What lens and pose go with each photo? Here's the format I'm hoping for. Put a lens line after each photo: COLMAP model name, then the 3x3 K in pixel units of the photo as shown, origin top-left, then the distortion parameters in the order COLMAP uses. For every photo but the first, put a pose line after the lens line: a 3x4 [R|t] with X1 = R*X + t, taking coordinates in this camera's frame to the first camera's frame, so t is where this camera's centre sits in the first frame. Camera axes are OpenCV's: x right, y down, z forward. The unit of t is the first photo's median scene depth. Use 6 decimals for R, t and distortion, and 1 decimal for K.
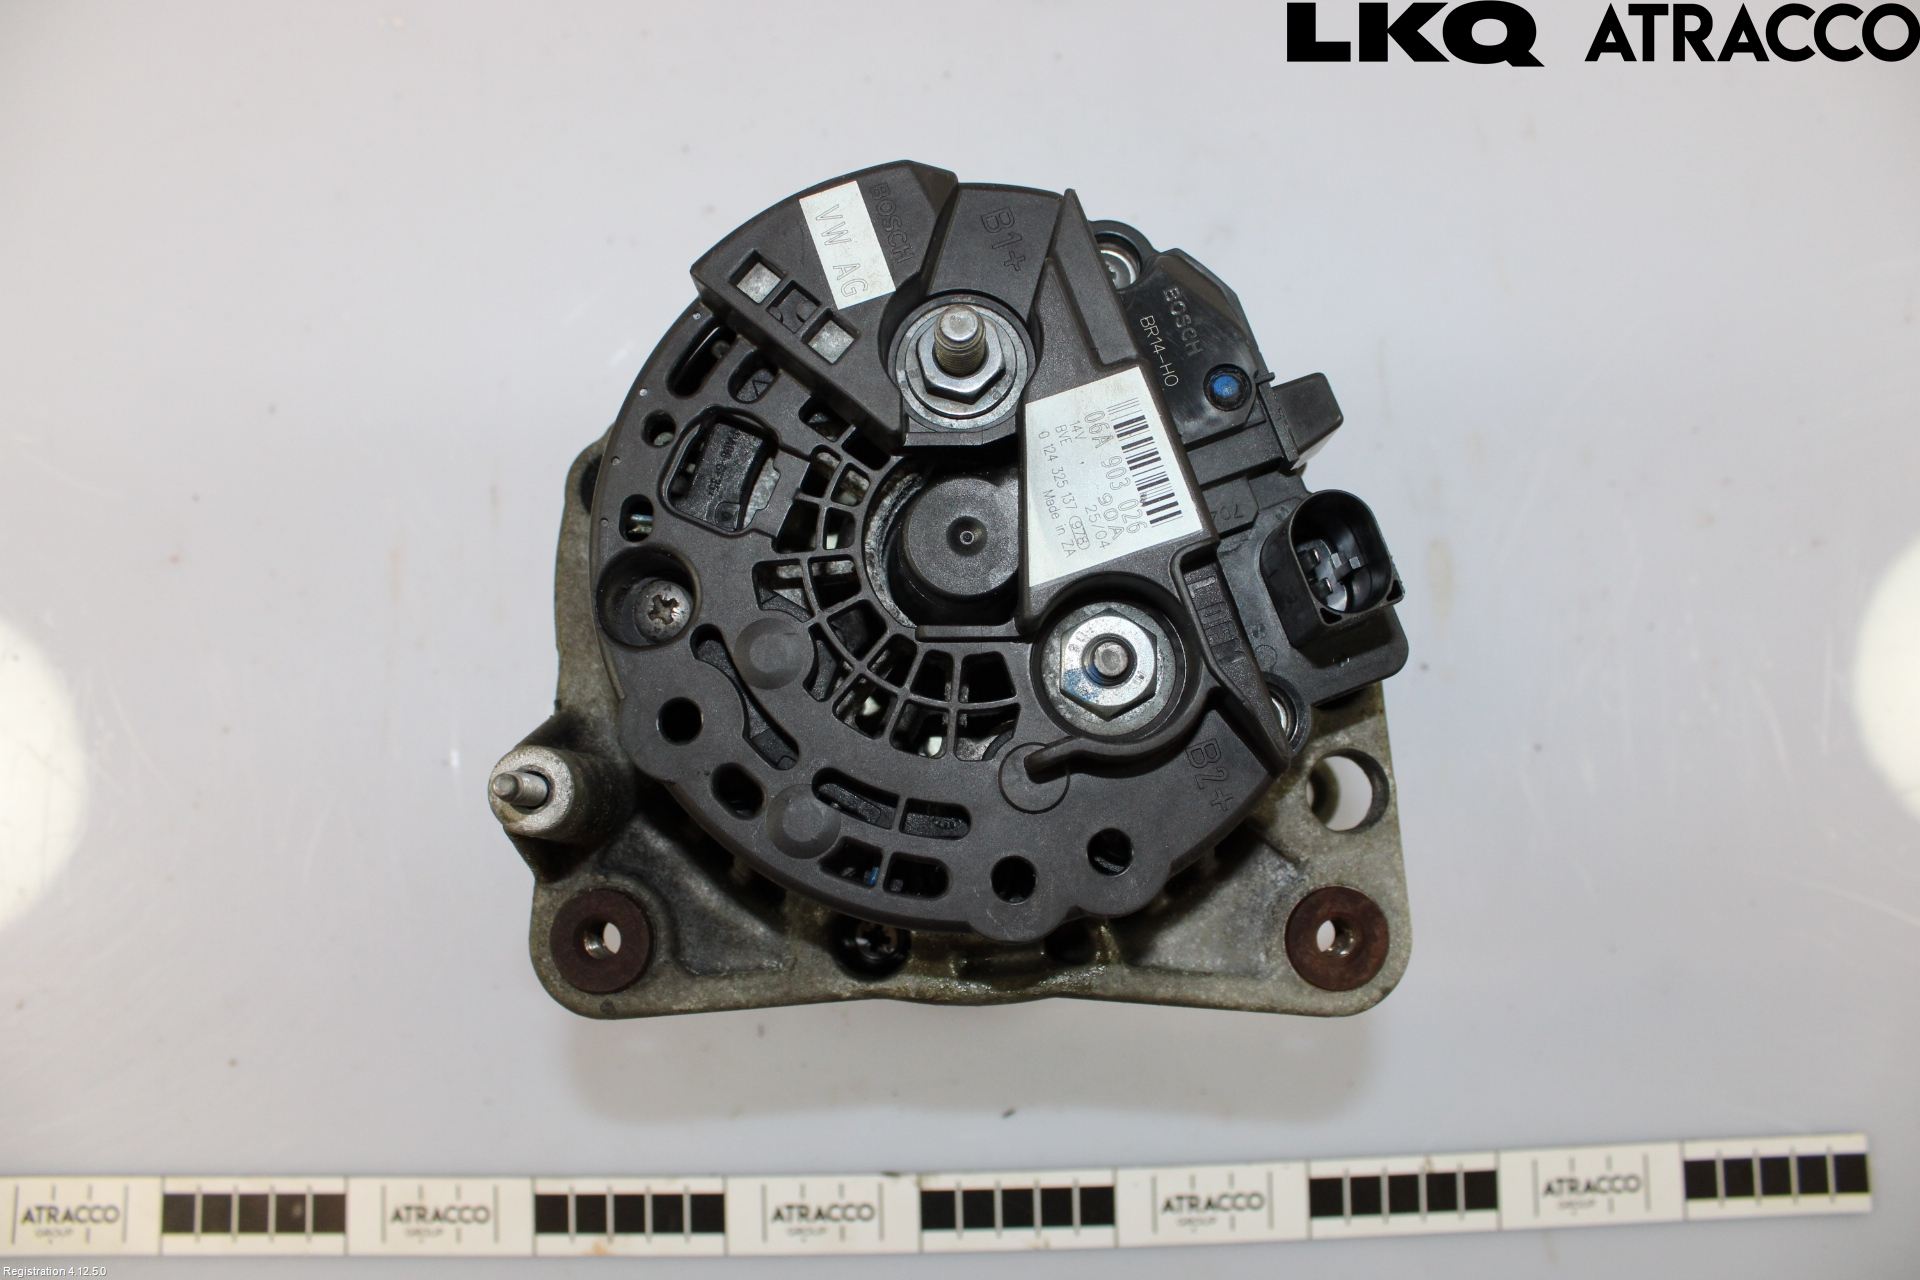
lens RADIAL K [[1499.9, 0, 960.0], [0, 1499.9, 640.0], [0, 0, 1]] dist [-0.152791, -0.000579]
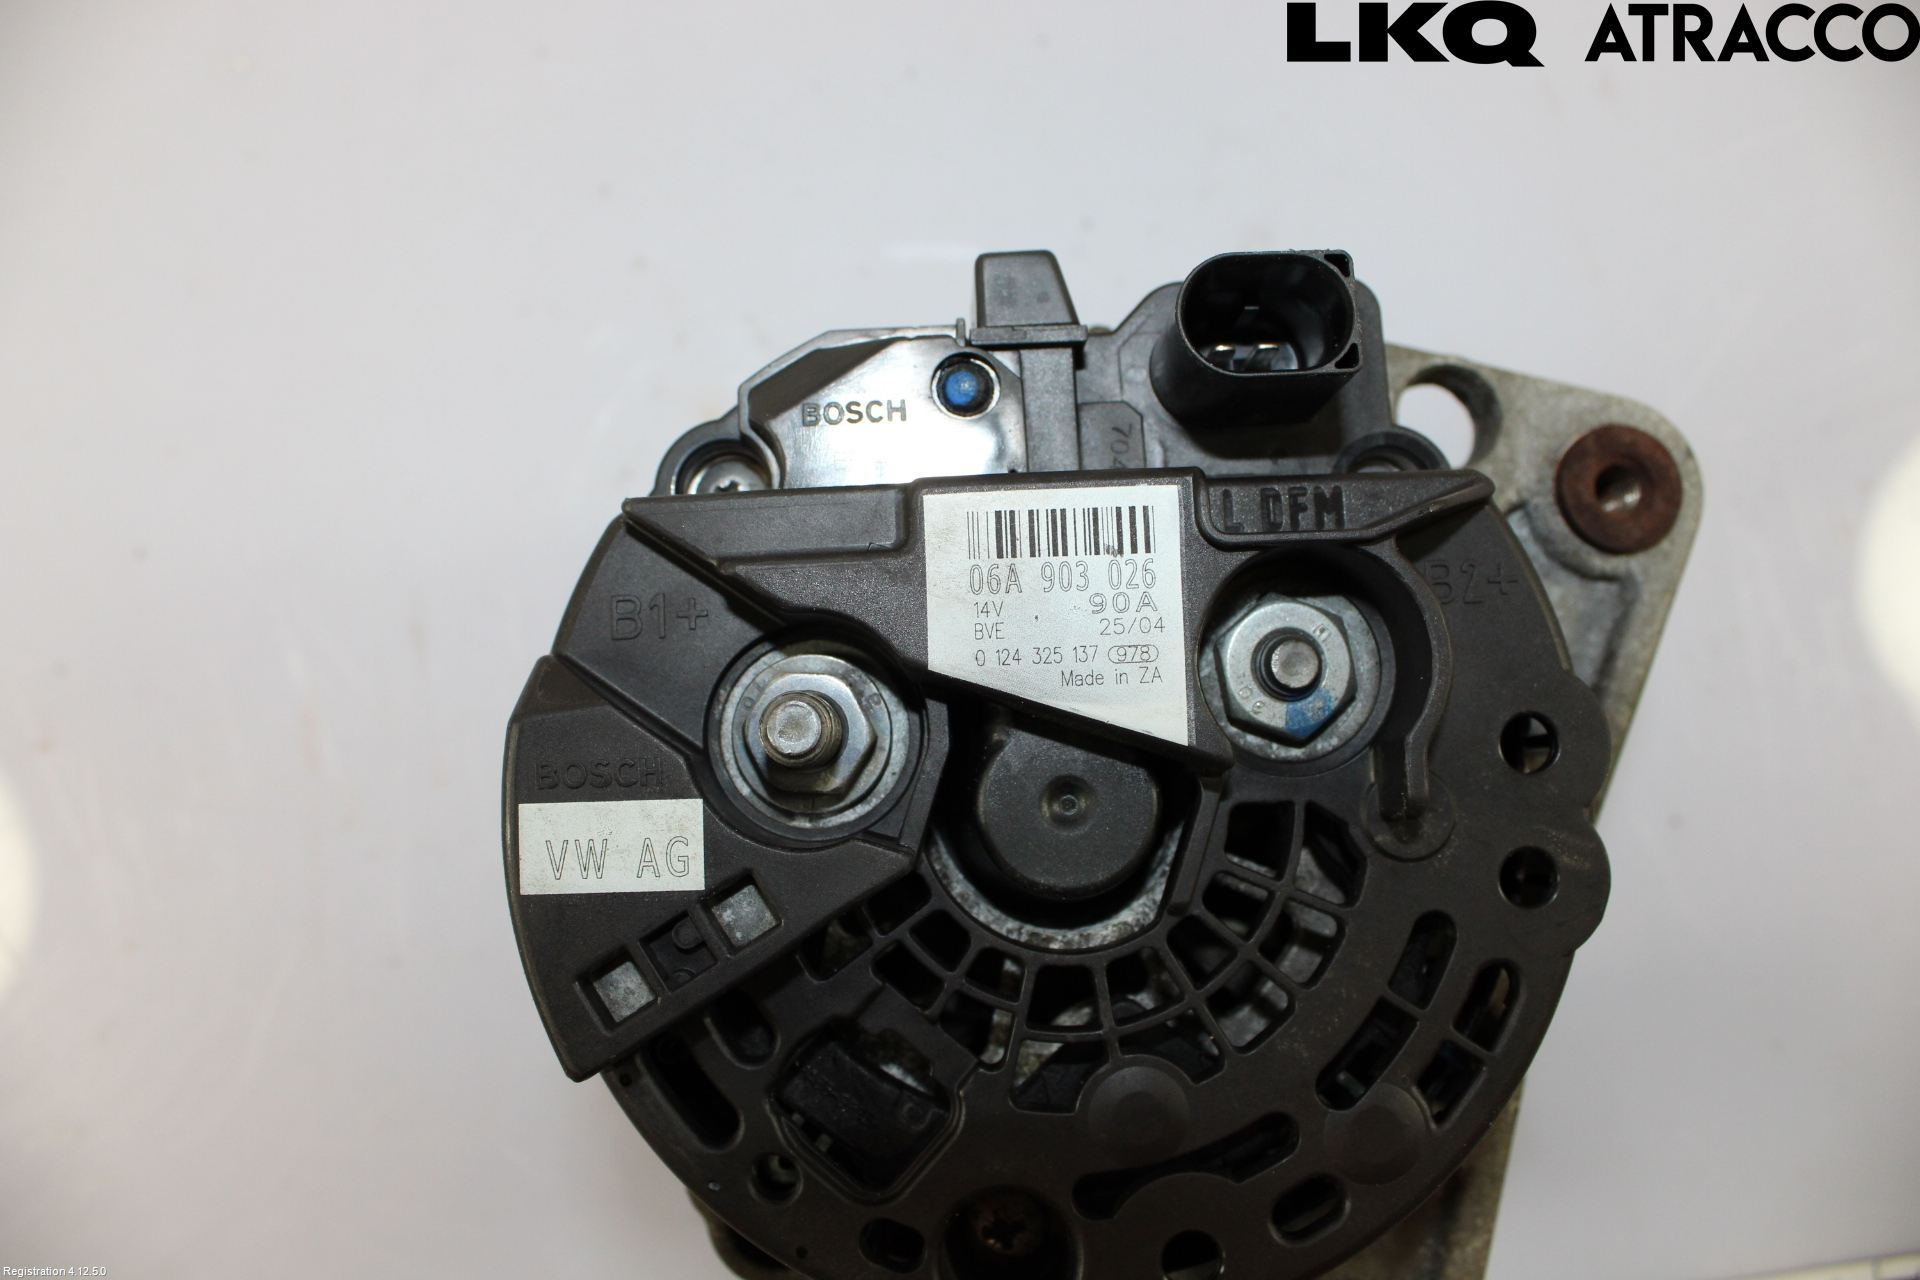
lens RADIAL K [[1499.9, 0, 960.0], [0, 1499.9, 640.0], [0, 0, 1]] dist [-0.152791, -0.000579]
pose [[0.298037, -0.949041, 0.102442, -0.009282], [0.945724, 0.308138, 0.103230, -0.216762], [-0.129536, 0.066115, 0.989368, 0.314187]]
